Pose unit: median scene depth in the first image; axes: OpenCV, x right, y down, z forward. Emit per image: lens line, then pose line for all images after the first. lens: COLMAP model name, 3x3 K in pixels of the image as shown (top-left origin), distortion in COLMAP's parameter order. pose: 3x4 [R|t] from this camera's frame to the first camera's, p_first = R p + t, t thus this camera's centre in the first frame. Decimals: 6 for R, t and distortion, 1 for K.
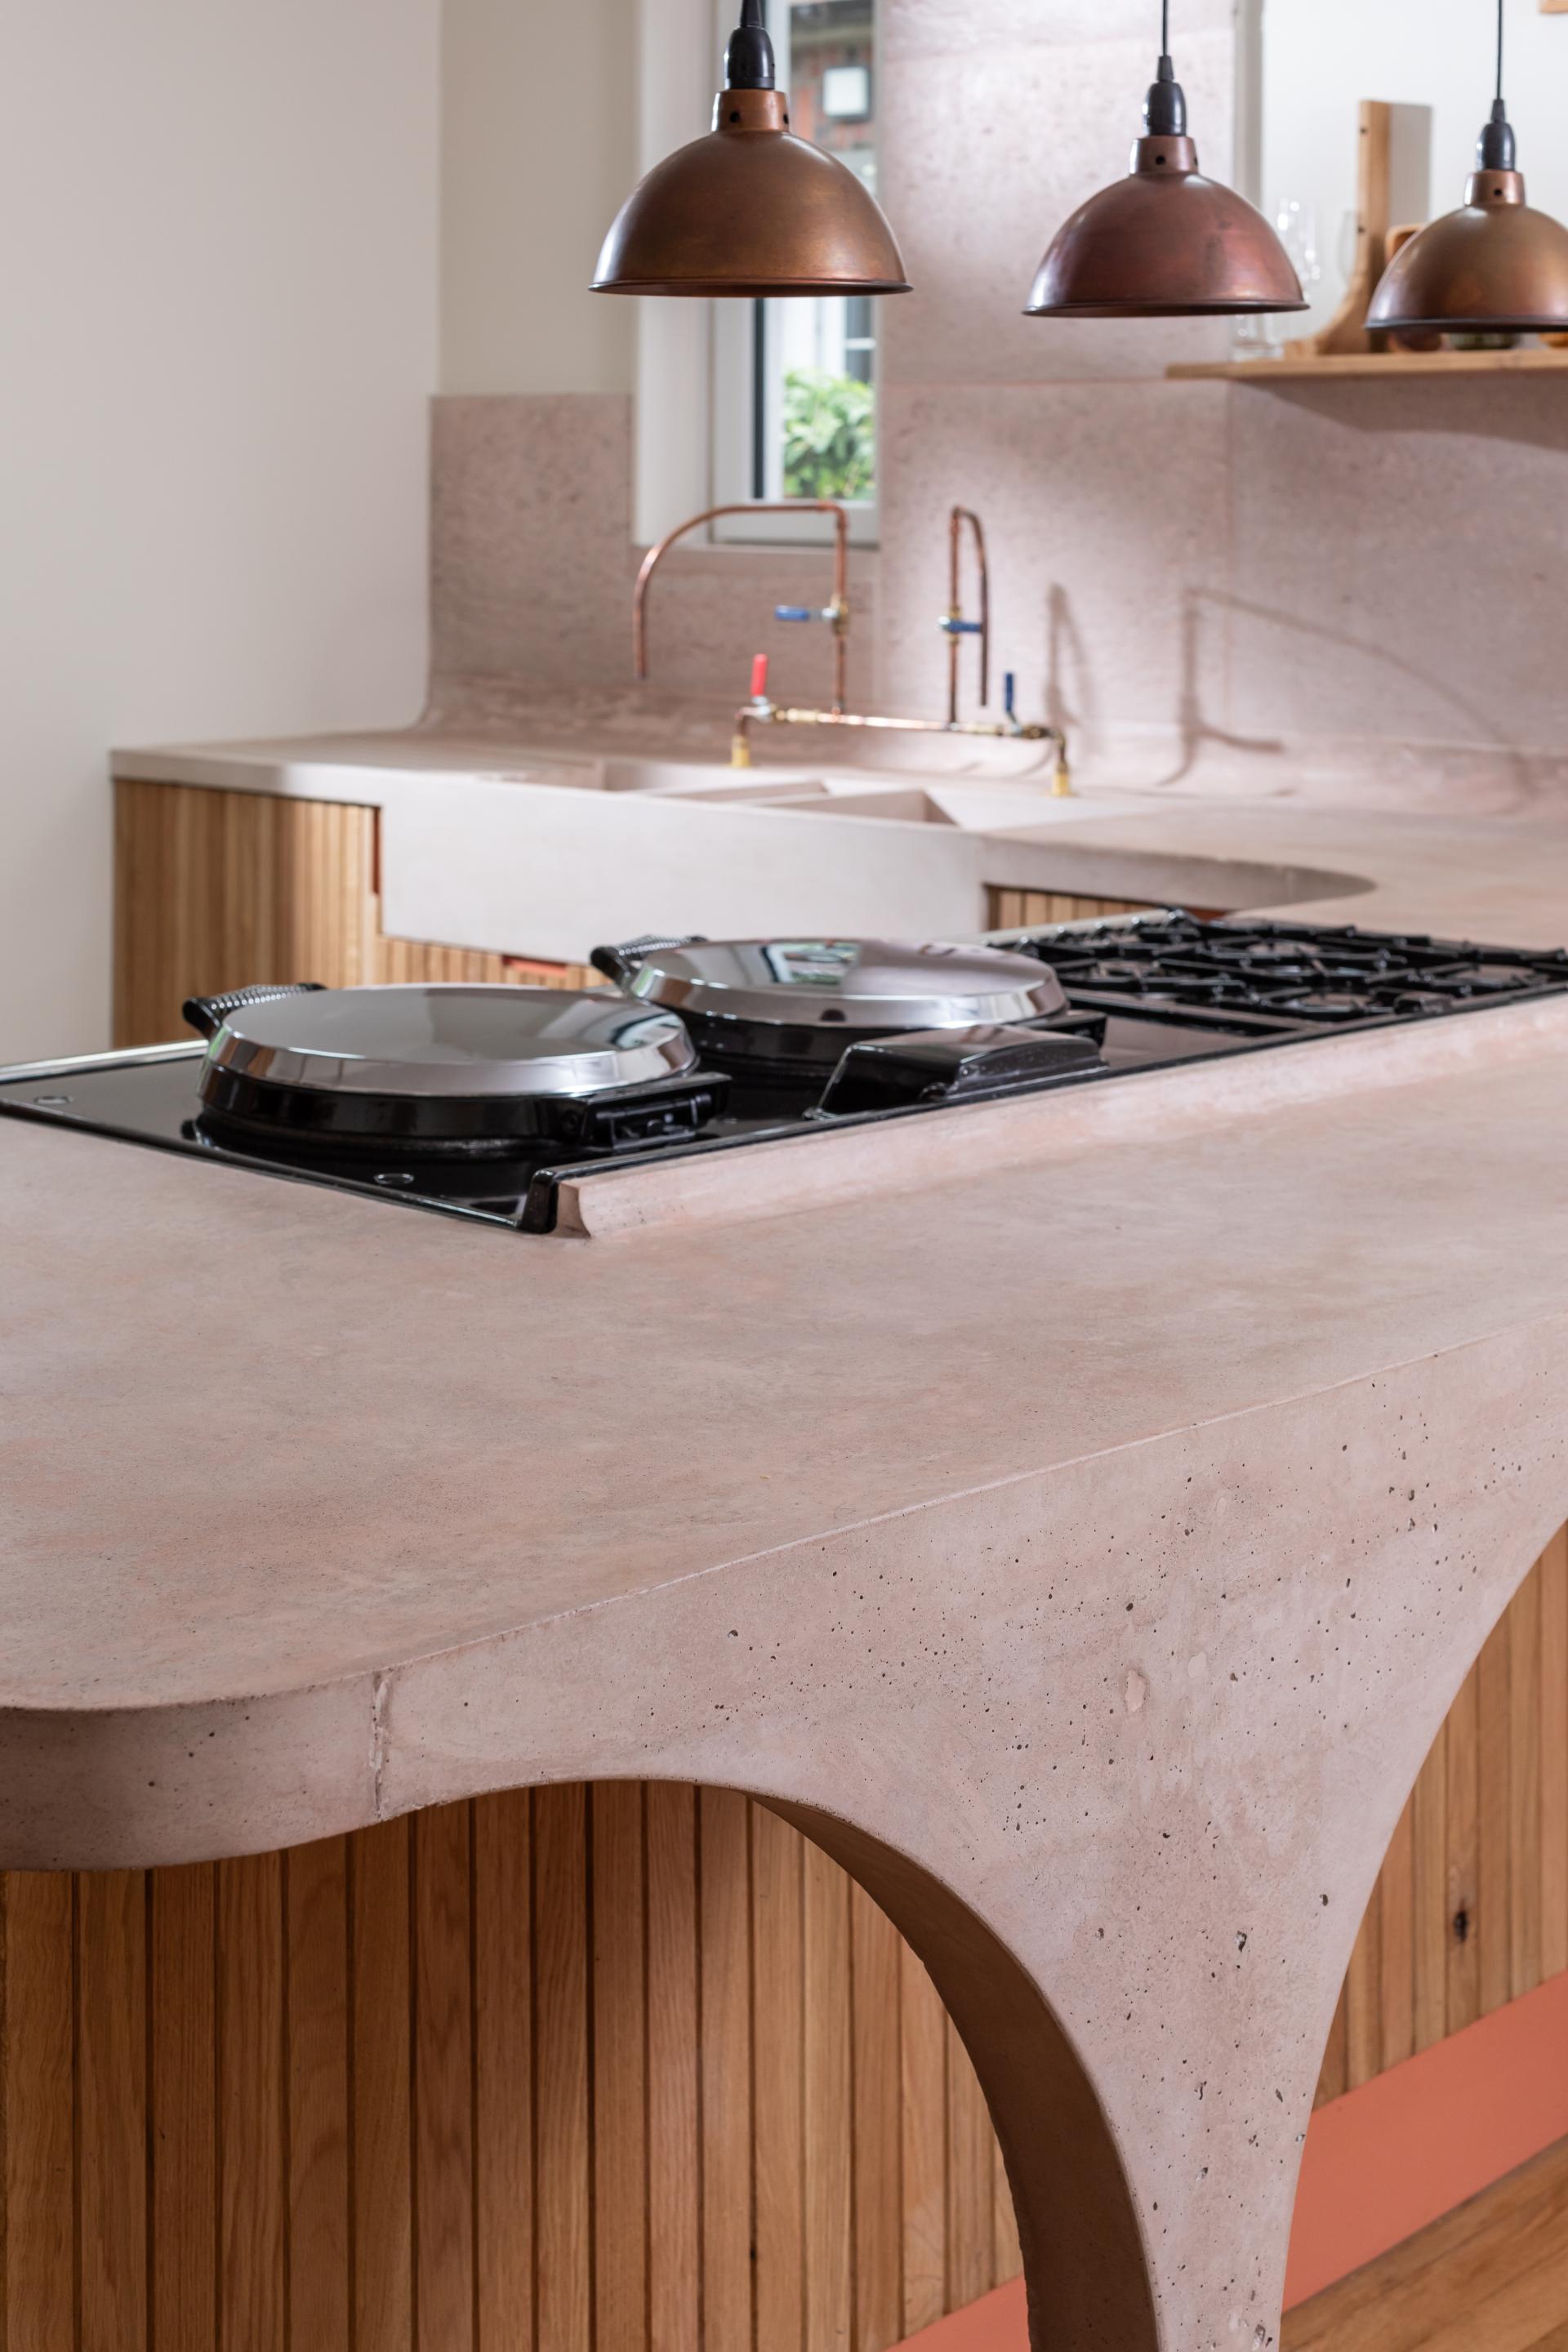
lens RADIAL K [[3252.5, 0, 757.6], [0, 3252.5, 508.1], [0, 0, 1]] dist [-0.010811, 0.000000]
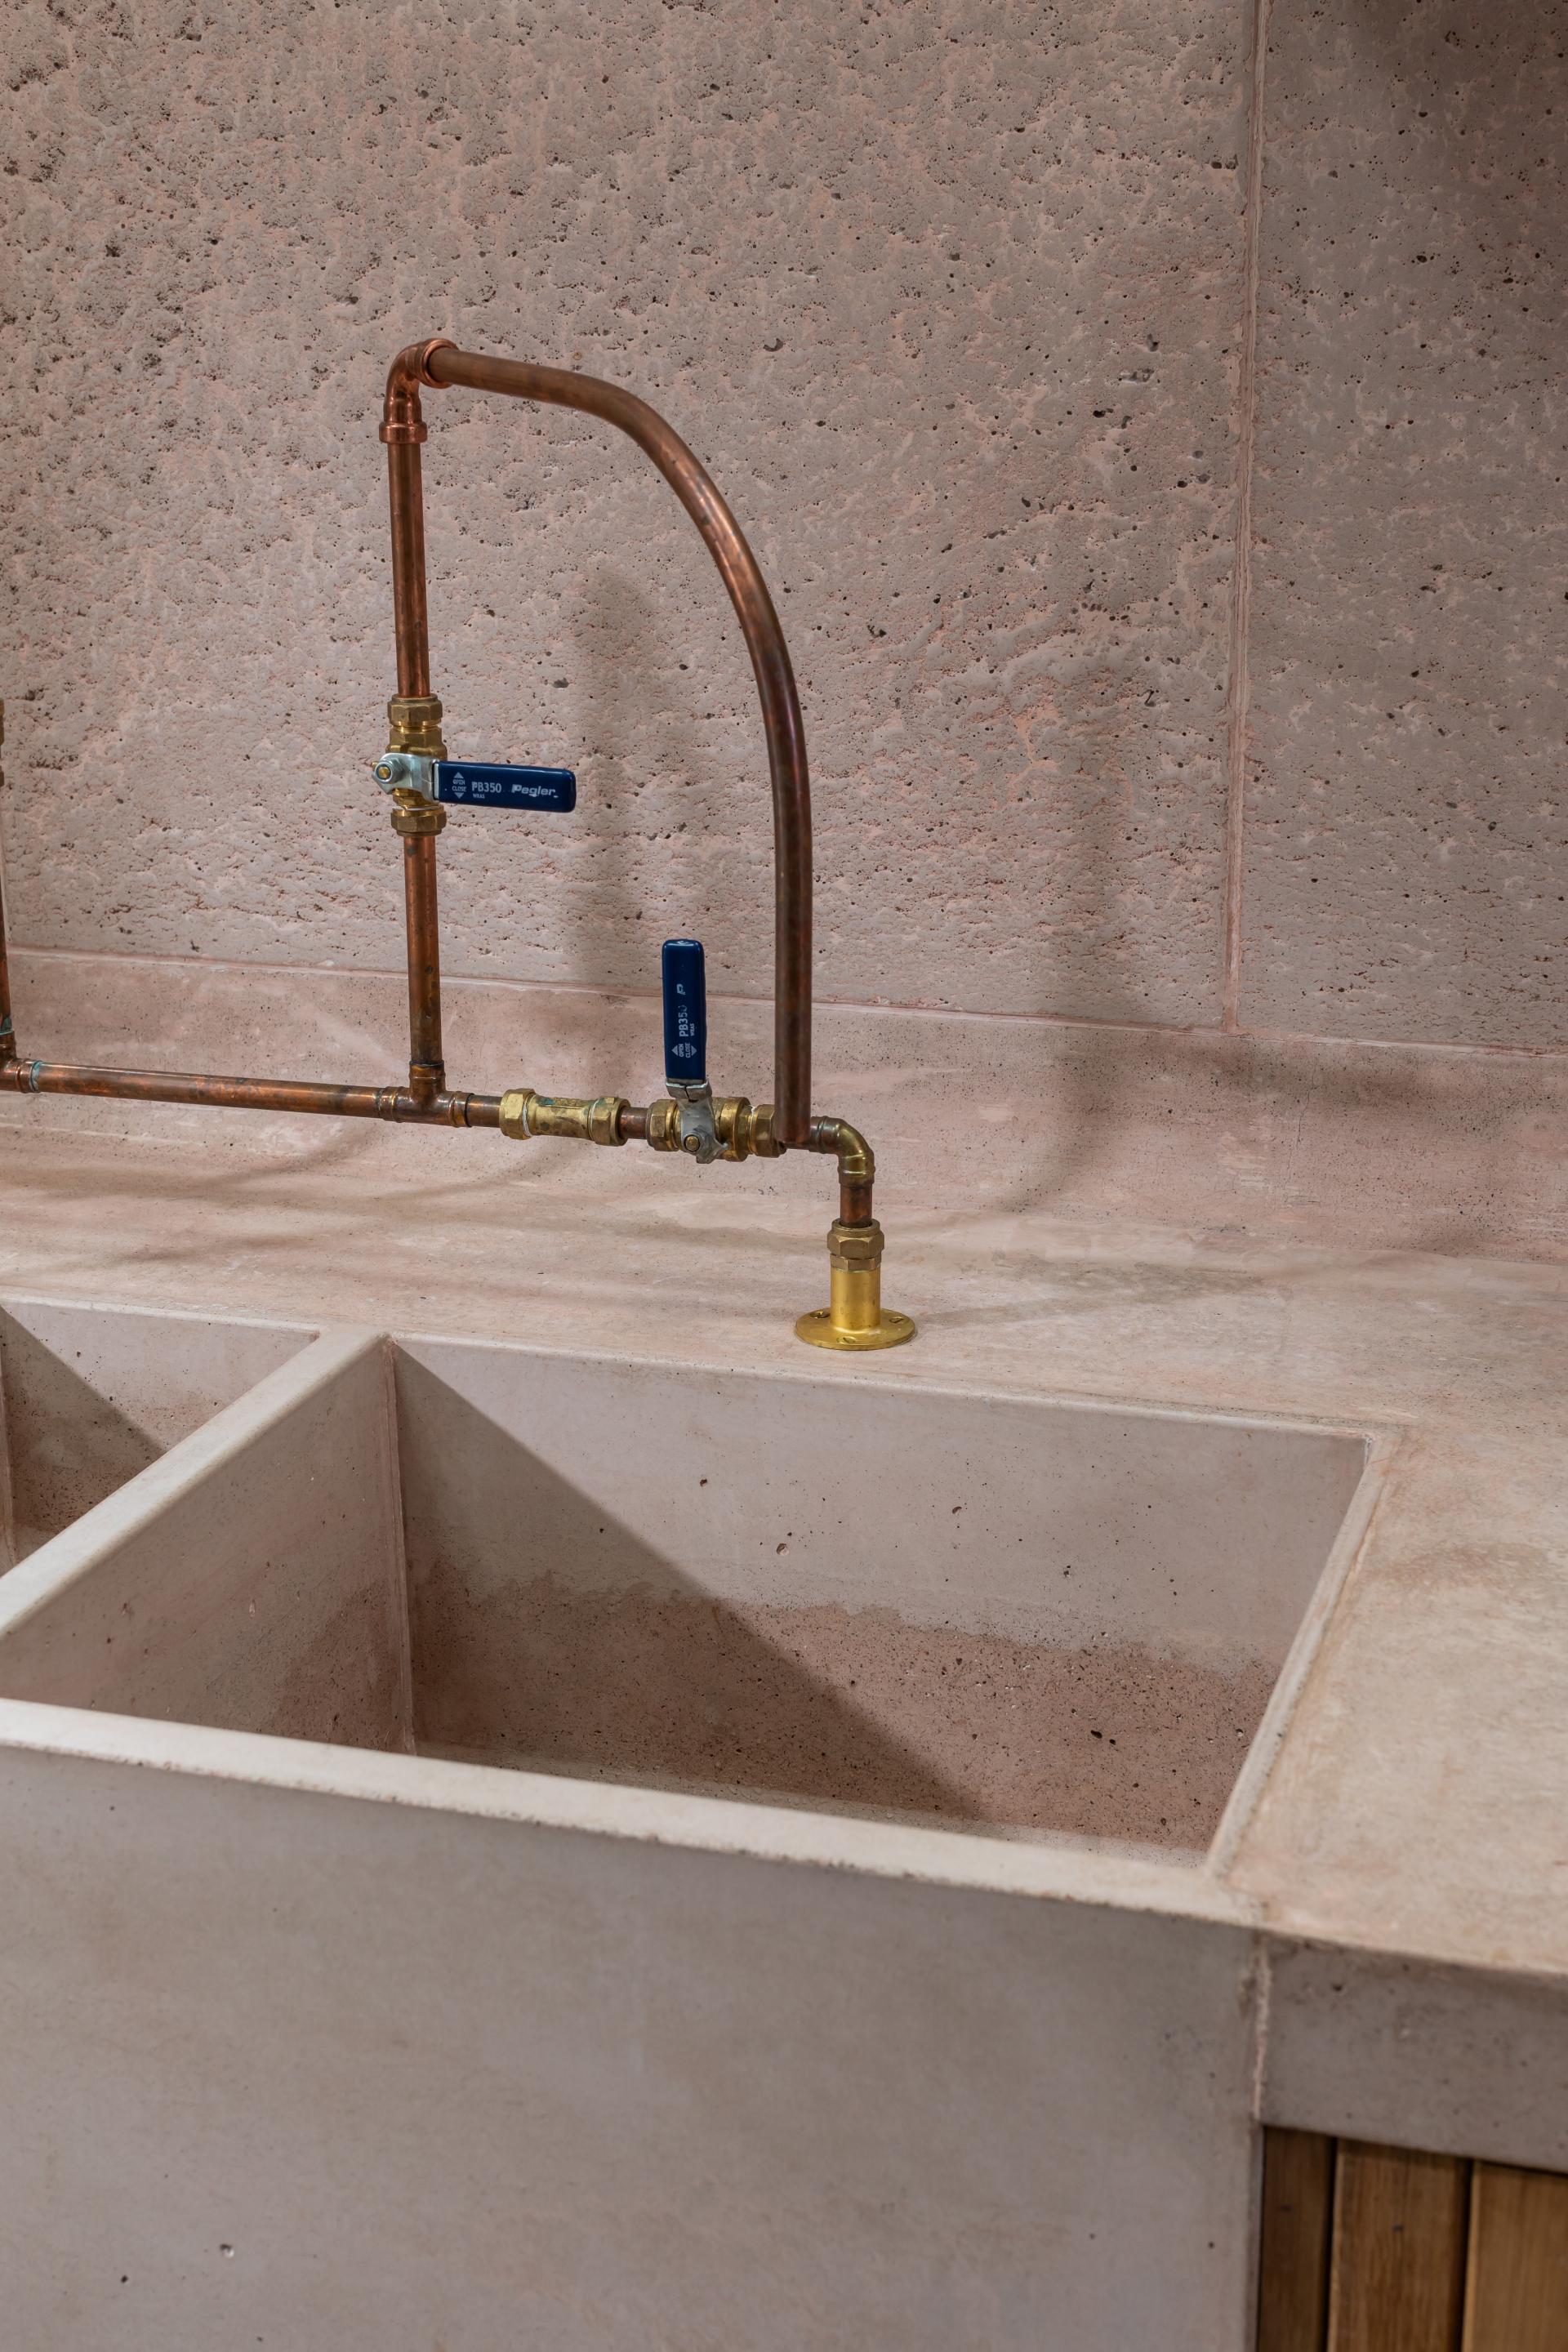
lens RADIAL K [[3428.4, 0, 773.1], [0, 3428.4, 1162.2], [0, 0, 1]] dist [-0.008467, 0.000000]
pose [[0.889185, -0.143163, 0.434574, -0.047056], [0.017854, 0.959922, 0.279697, -0.015108], [-0.457199, -0.240944, 0.856104, 0.723329]]
